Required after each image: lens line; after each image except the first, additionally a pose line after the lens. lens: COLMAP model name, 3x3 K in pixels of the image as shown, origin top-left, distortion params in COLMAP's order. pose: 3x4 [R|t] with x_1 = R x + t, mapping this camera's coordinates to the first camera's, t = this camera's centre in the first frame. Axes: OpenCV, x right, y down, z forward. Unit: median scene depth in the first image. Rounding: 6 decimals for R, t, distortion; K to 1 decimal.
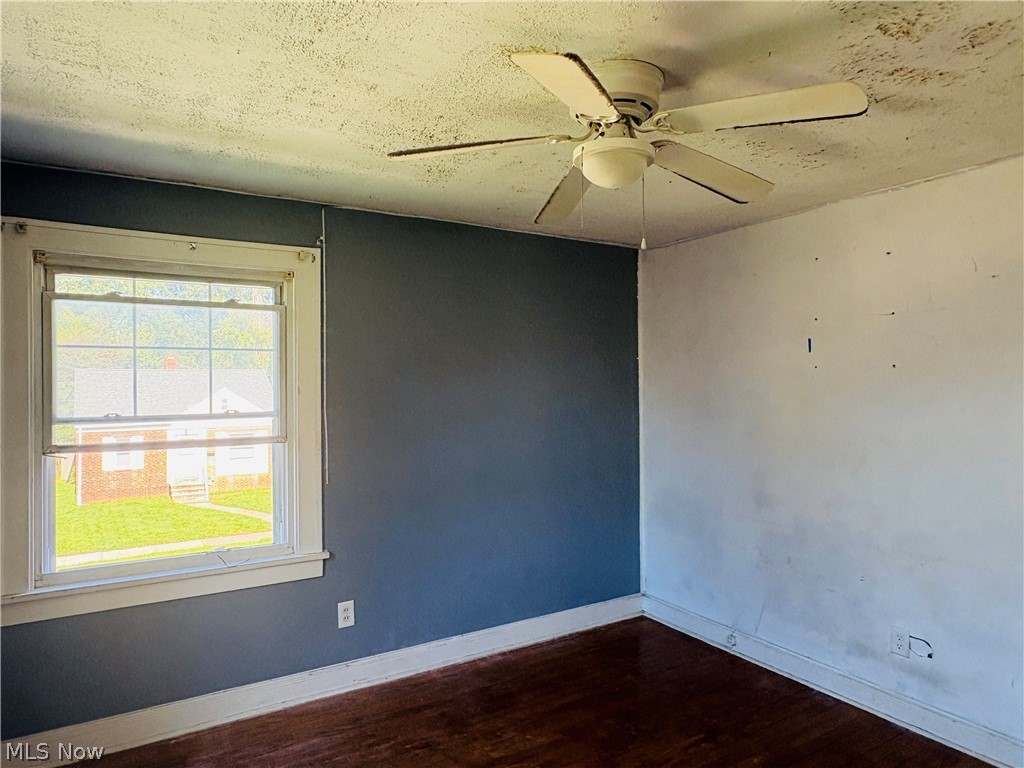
lens RADIAL K [[664.0, 0, 512.0], [0, 664.0, 384.0], [0, 0, 1]] dist [0.003670, -0.000126]
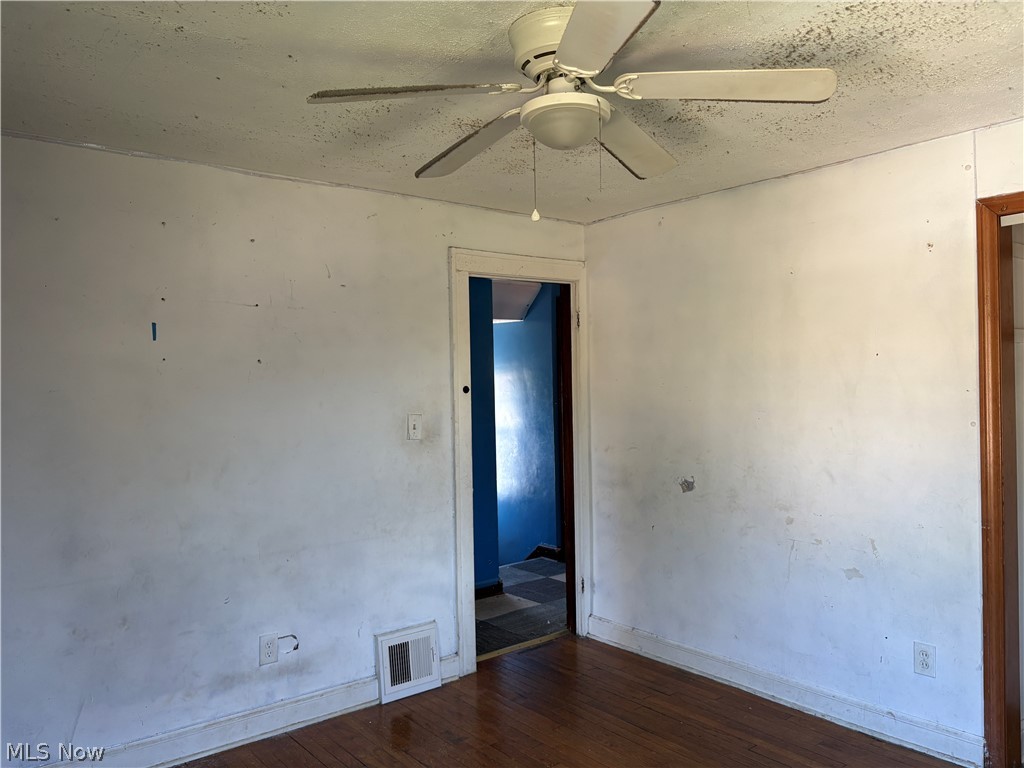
lens RADIAL K [[777.9, 0, 512.0], [0, 777.9, 384.0], [0, 0, 1]] dist [0.024178, -0.003707]
pose [[-0.110318, 0.002400, 0.993893, -0.552602], [0.015574, 0.999878, -0.000686, 0.011545], [-0.993774, 0.015403, -0.110342, 0.741435]]
